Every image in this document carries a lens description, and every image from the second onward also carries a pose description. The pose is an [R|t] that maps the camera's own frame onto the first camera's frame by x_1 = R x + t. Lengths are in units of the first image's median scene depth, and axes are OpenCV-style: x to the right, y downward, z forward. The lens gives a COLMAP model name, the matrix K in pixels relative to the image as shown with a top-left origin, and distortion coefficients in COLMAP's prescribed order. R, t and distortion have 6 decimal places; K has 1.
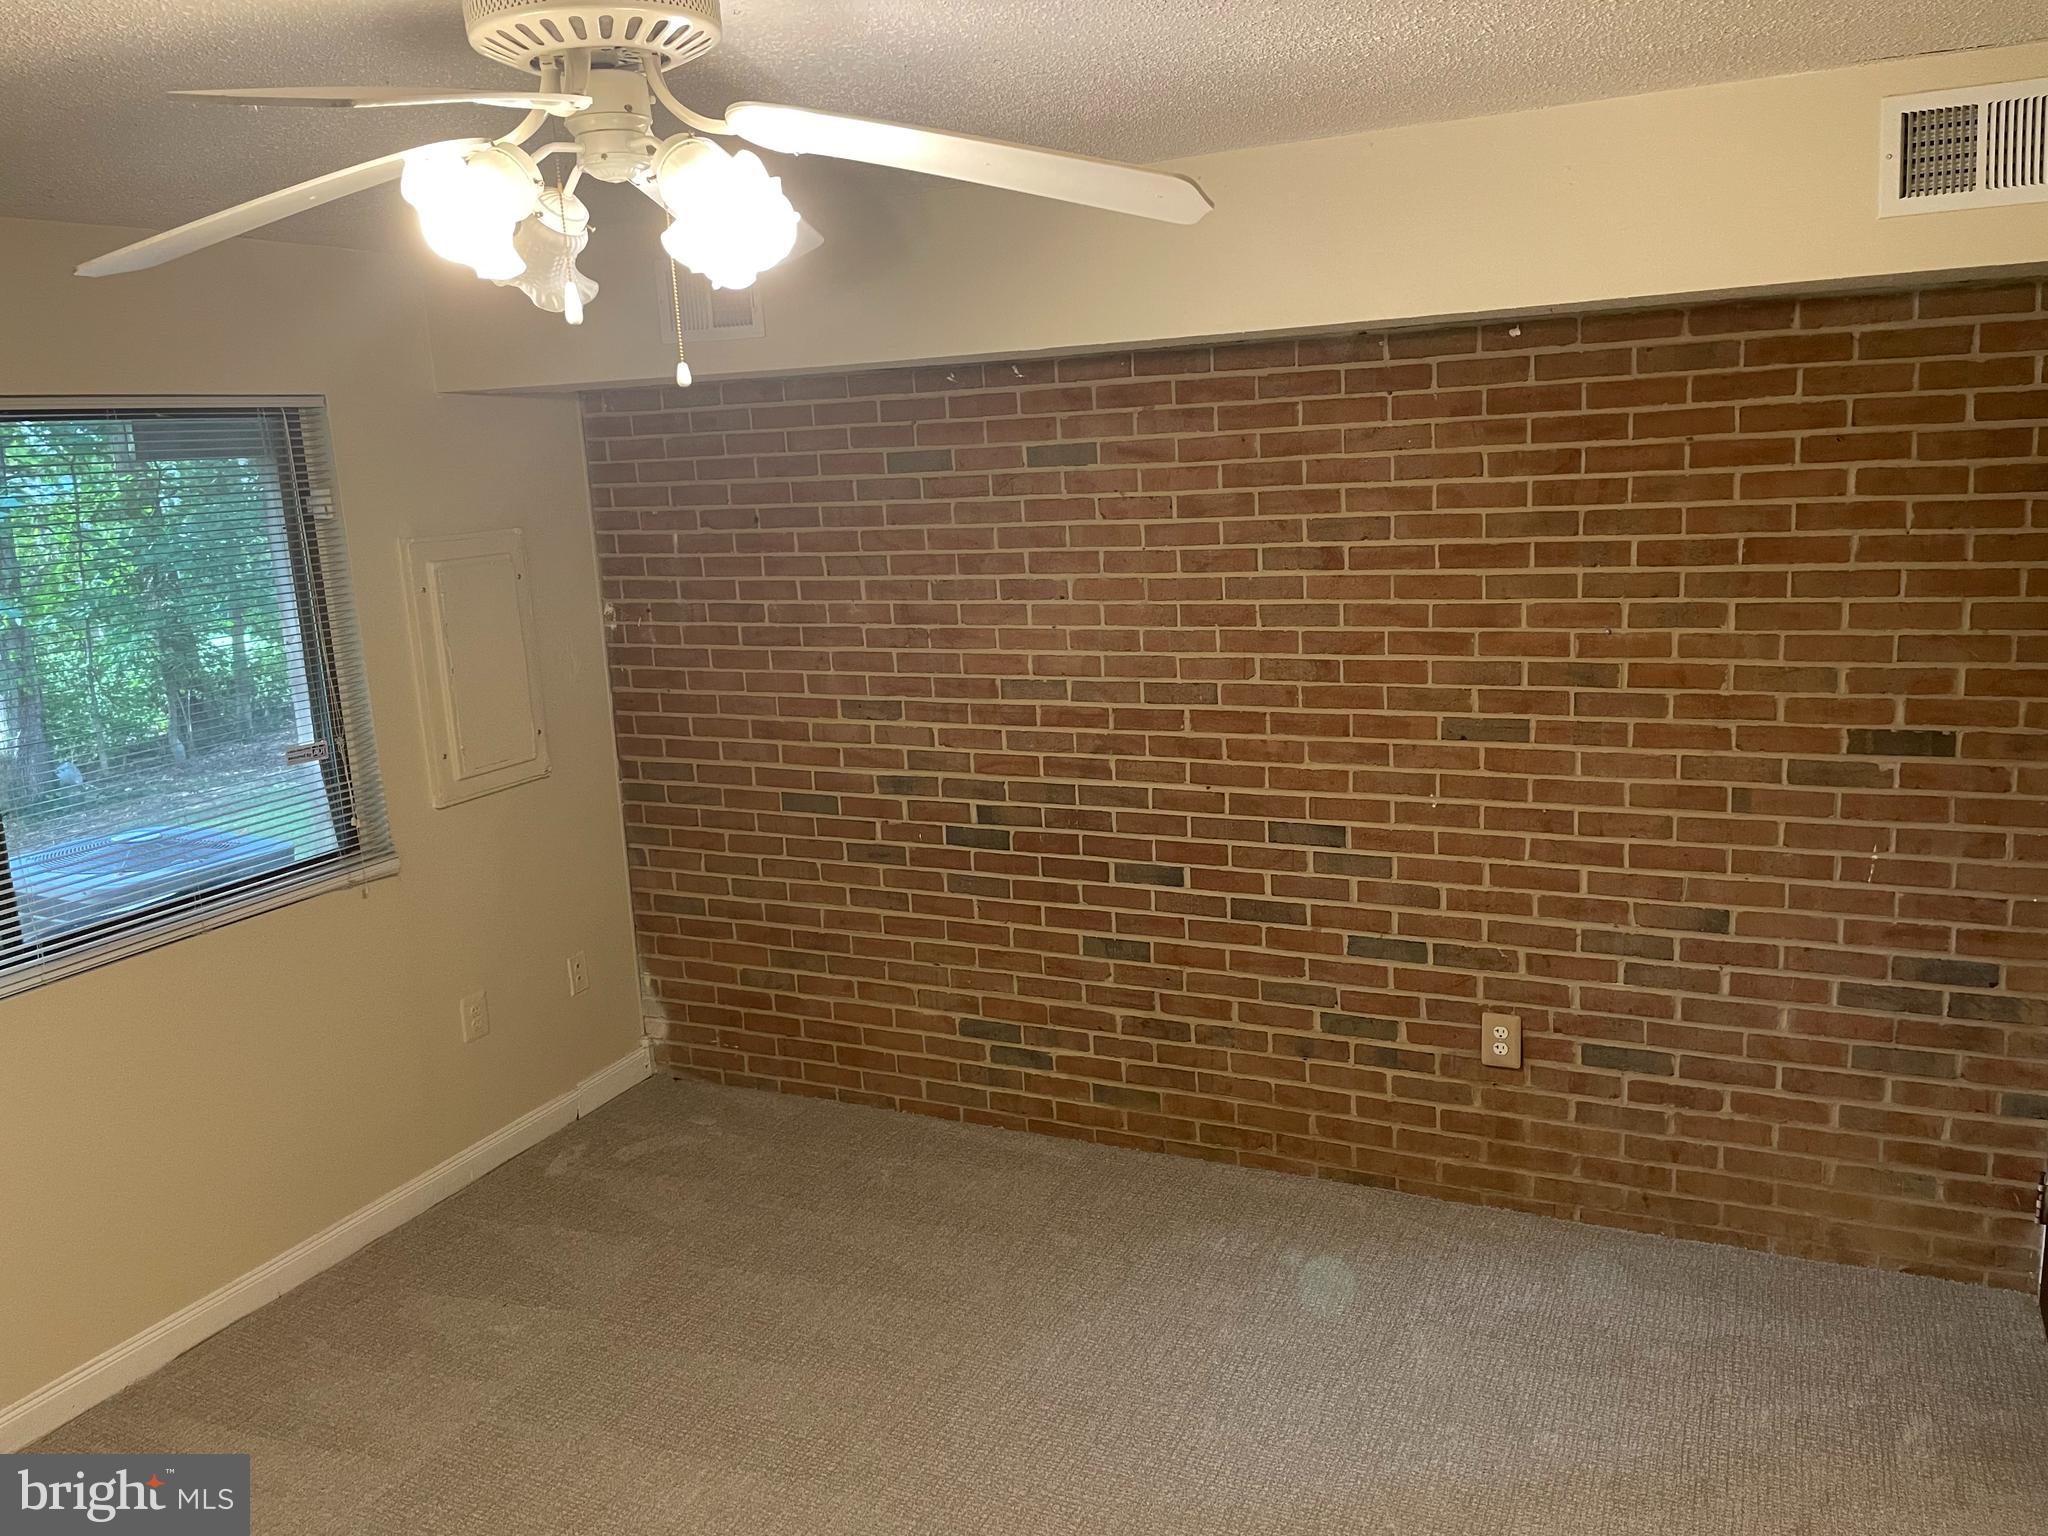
lens RADIAL K [[1553.3, 0, 1028.5], [0, 1553.3, 758.9], [0, 0, 1]] dist [0.111891, -0.147724]
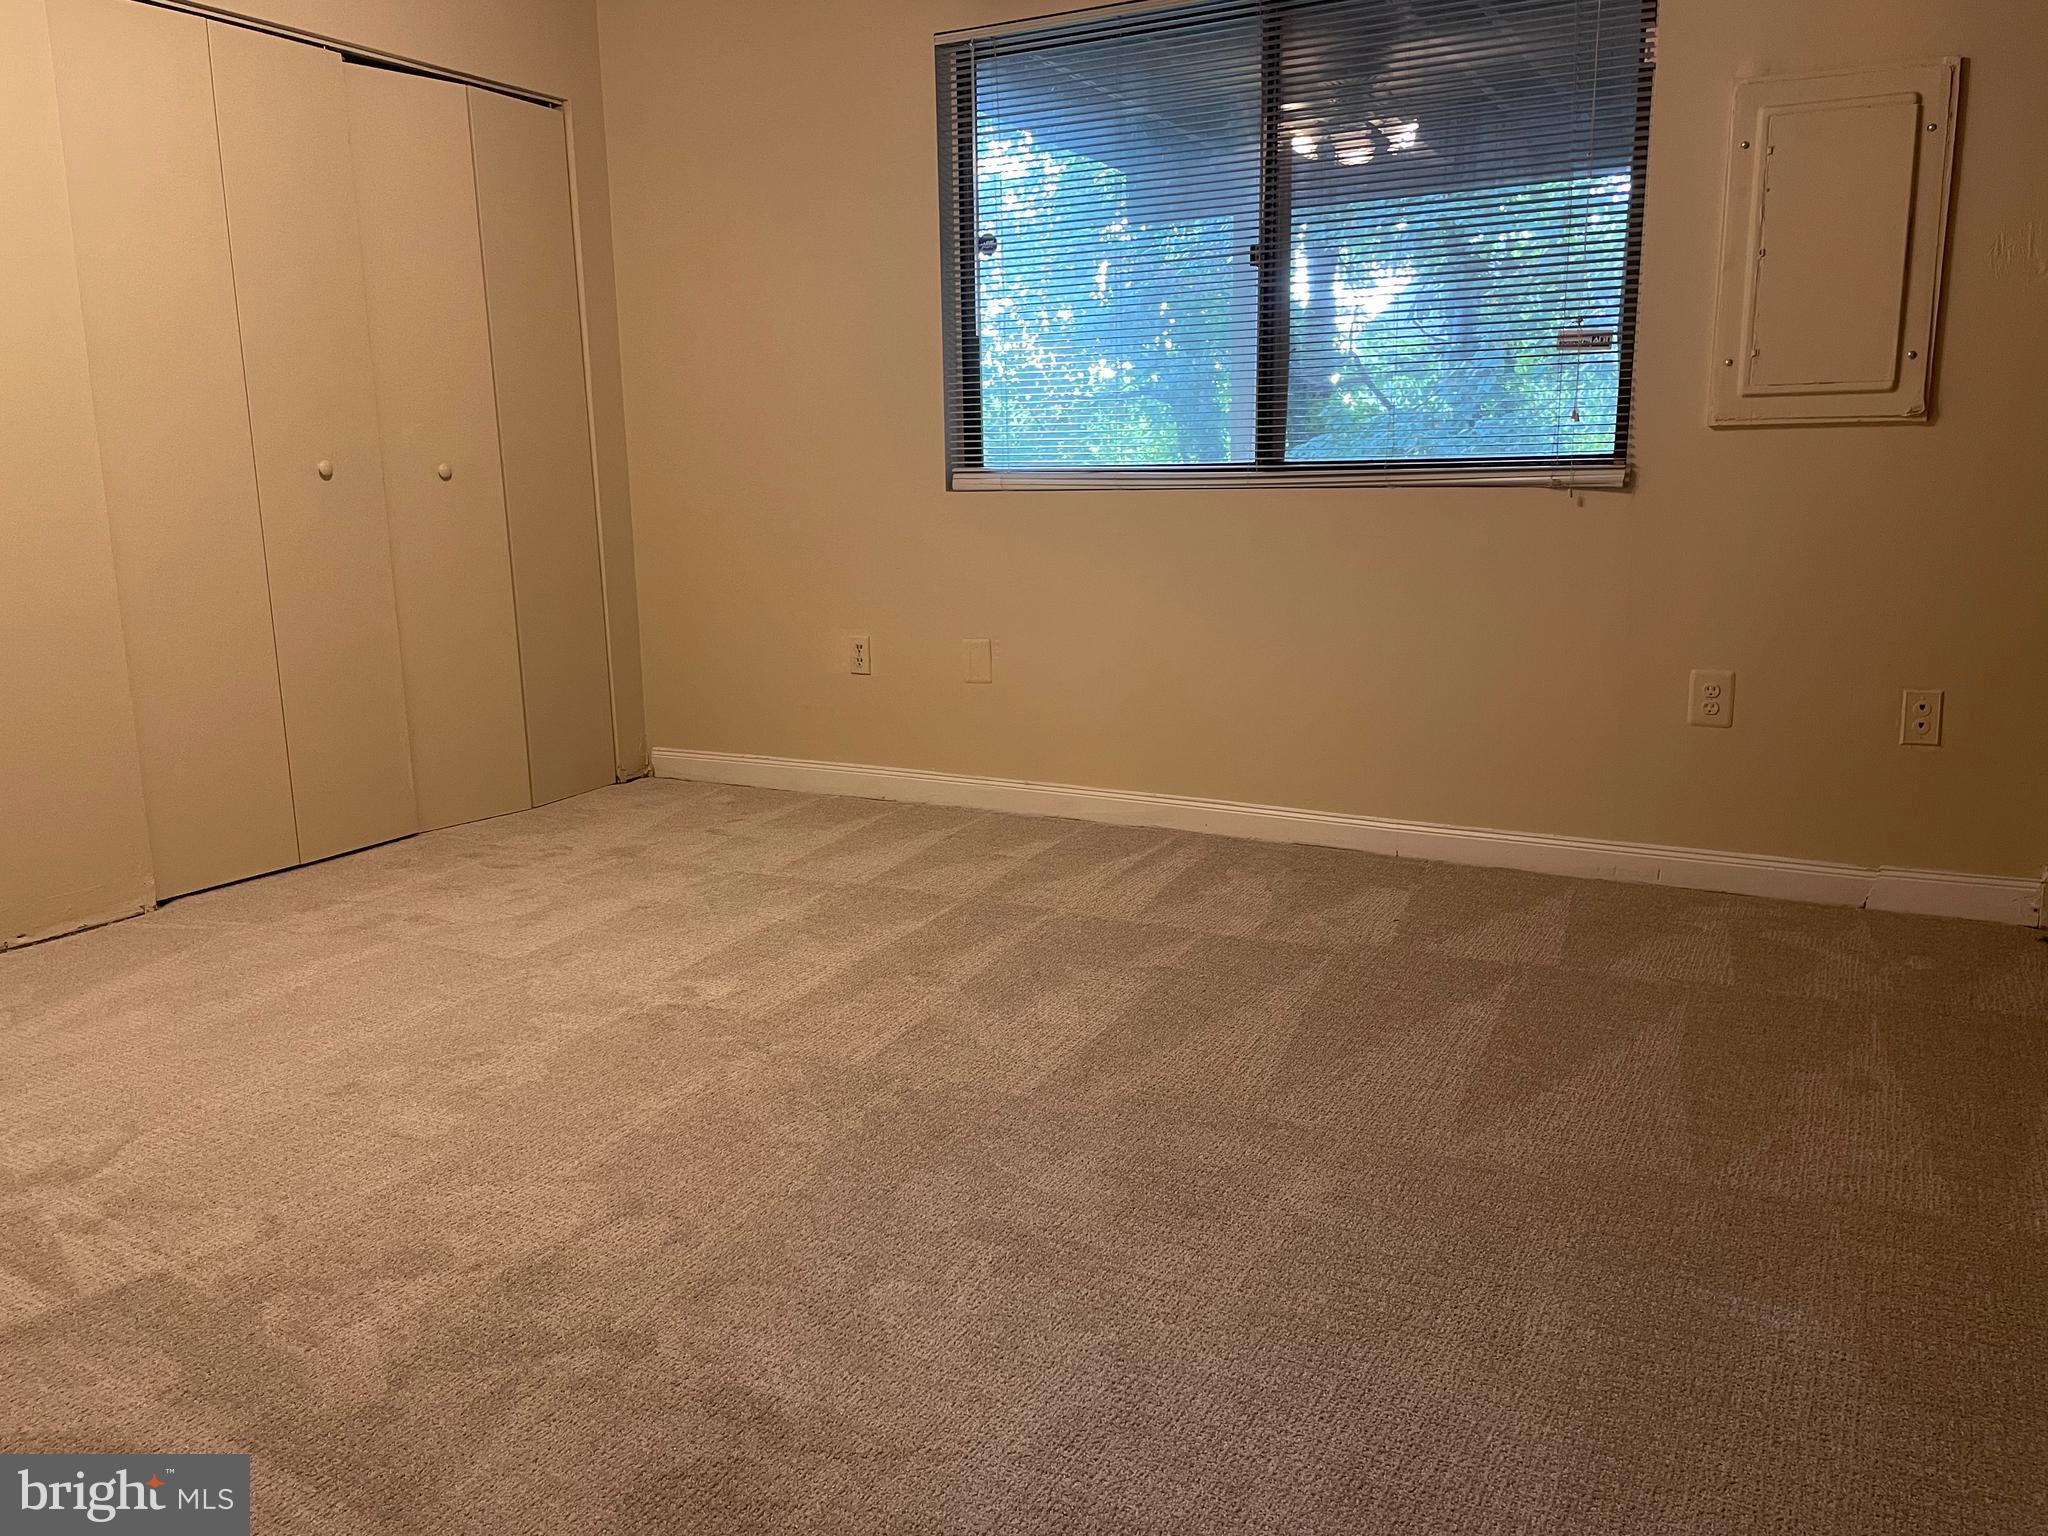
lens RADIAL K [[1526.9, 0, 1016.7], [0, 1526.9, 763.1], [0, 0, 1]] dist [0.093805, -0.123424]
pose [[-0.077034, 0.235774, -0.968750, 0.498194], [-0.190226, 0.950313, 0.246413, 0.069725], [0.978713, 0.203264, -0.028356, 0.715789]]
